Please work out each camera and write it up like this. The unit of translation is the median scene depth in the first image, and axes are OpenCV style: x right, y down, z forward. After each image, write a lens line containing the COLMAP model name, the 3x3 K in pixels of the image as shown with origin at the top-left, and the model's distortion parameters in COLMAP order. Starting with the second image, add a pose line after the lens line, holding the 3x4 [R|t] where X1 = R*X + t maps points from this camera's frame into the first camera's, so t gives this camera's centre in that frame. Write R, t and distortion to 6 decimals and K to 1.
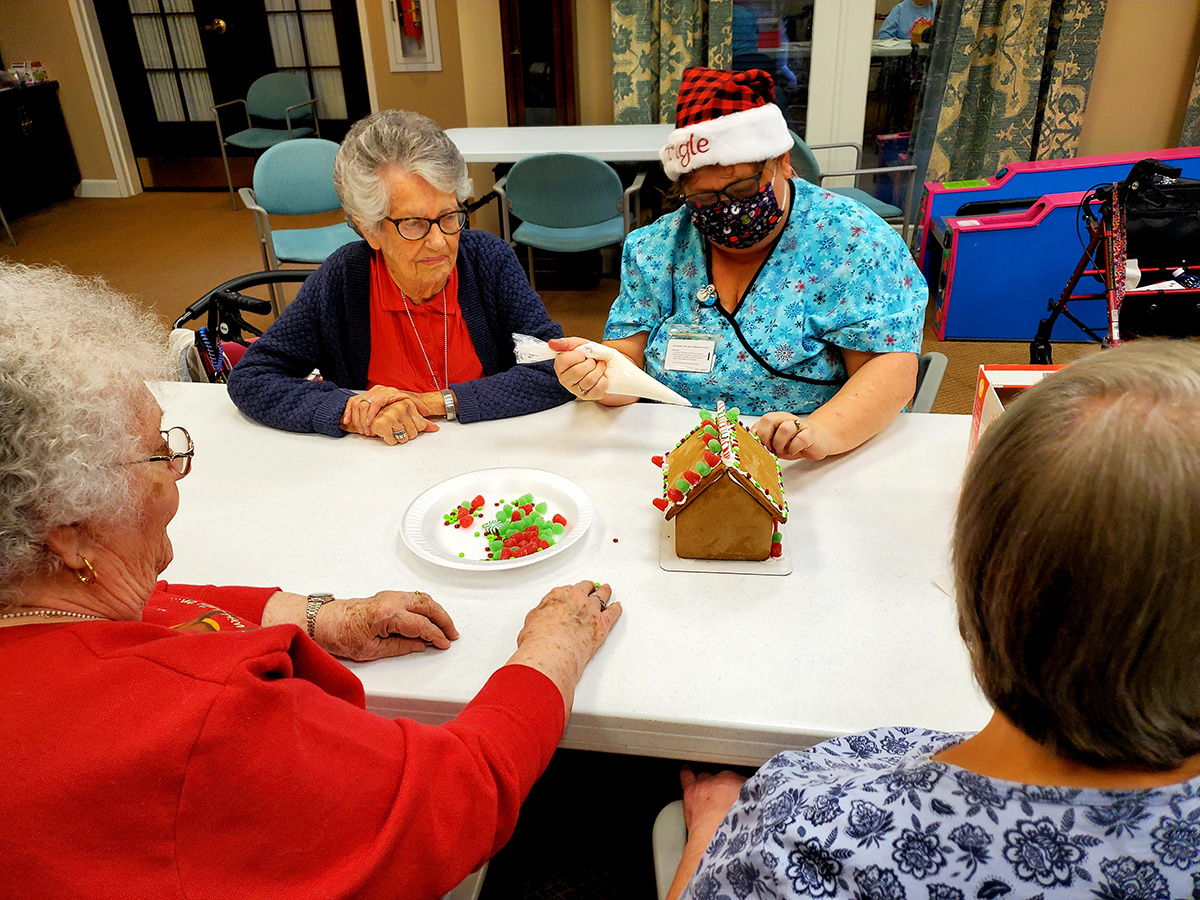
lens RADIAL K [[932.8, 0, 600.0], [0, 932.8, 450.0], [0, 0, 1]] dist [-0.003737, 0.008990]
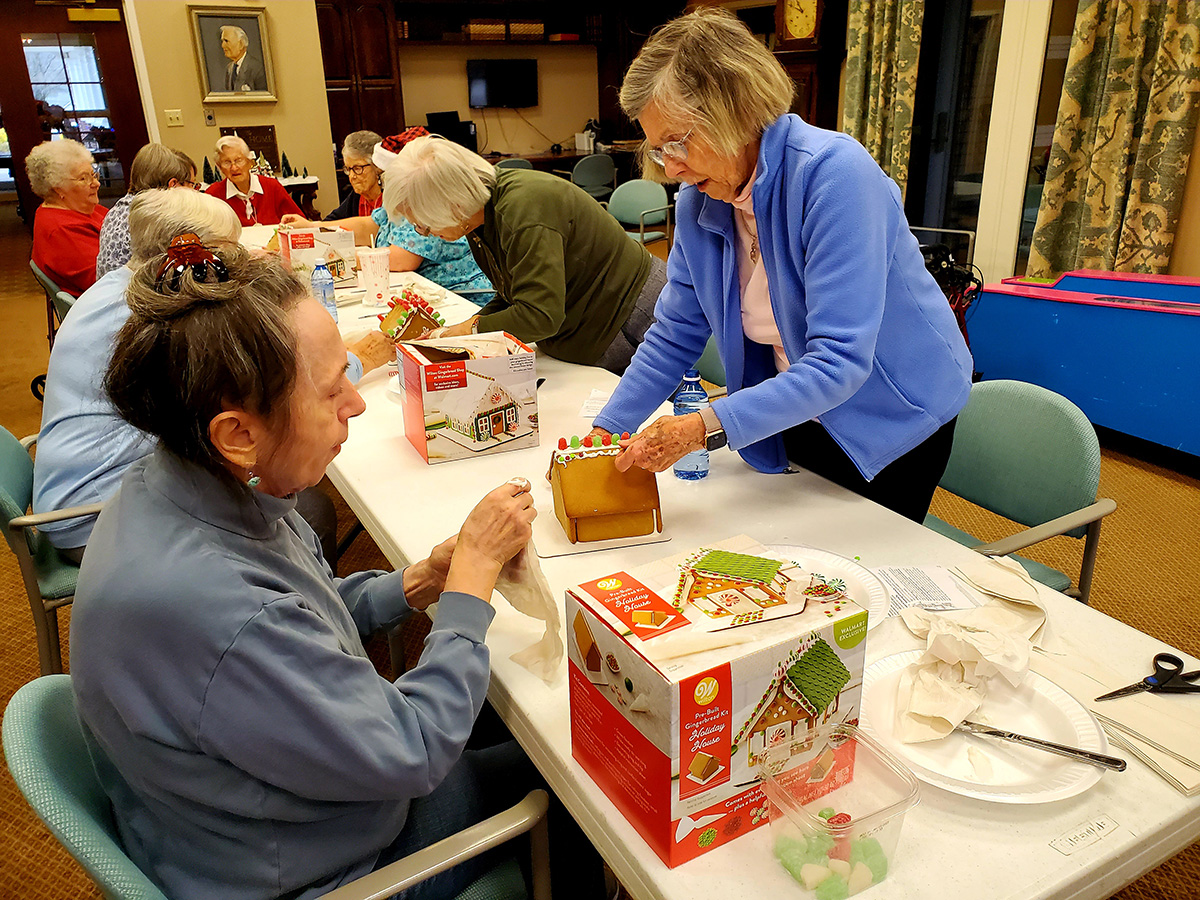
lens RADIAL K [[916.0, 0, 600.0], [0, 916.0, 450.0], [0, 0, 1]] dist [0.100094, -0.175757]
pose [[0.584994, 0.313148, -0.748145, 0.972526], [-0.375734, 0.922132, 0.092177, -0.007052], [0.718753, 0.227181, 0.657102, -0.044252]]
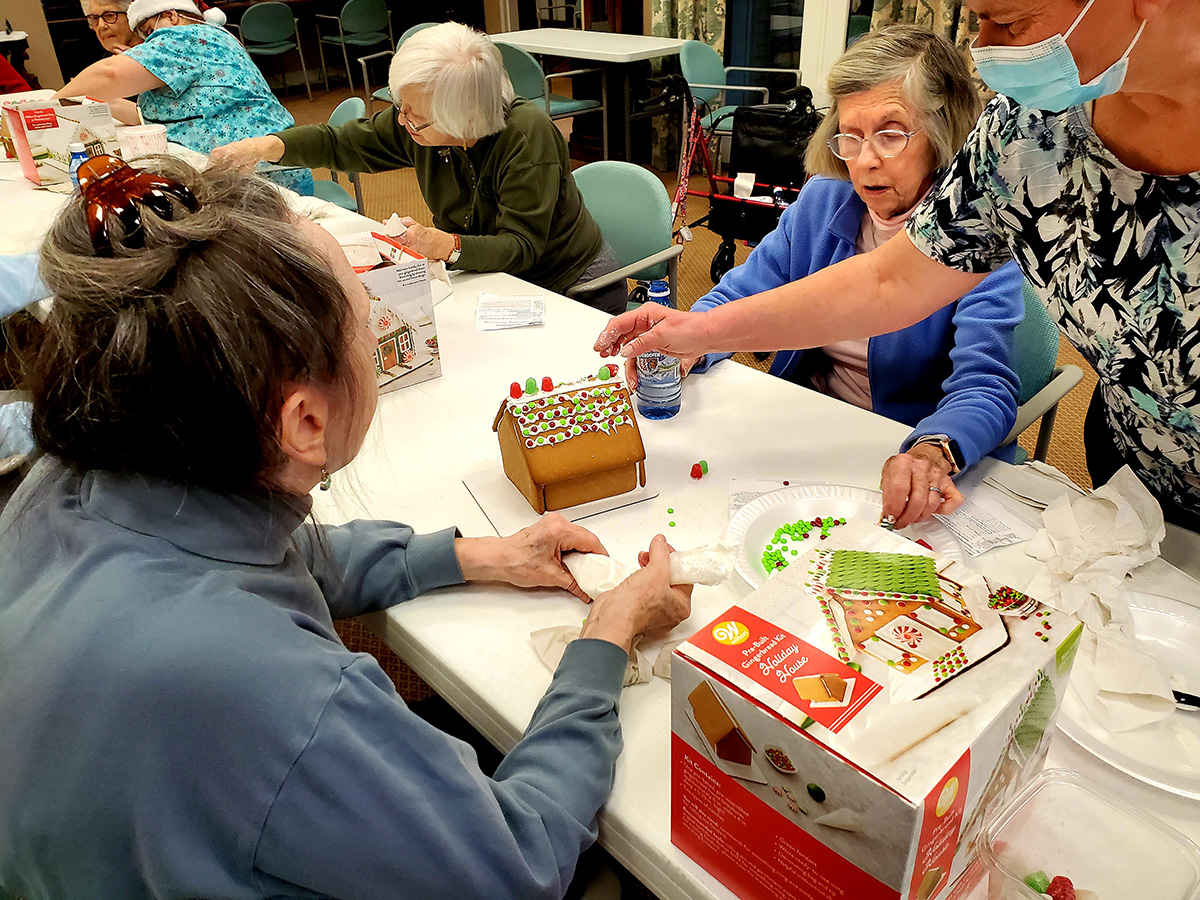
lens RADIAL K [[932.8, 0, 600.0], [0, 932.8, 450.0], [0, 0, 1]] dist [-0.003737, 0.008990]
pose [[0.762025, 0.334442, -0.554496, 0.875883], [-0.298437, 0.941324, 0.157624, -0.004874], [0.574676, 0.045369, 0.817122, -0.032106]]
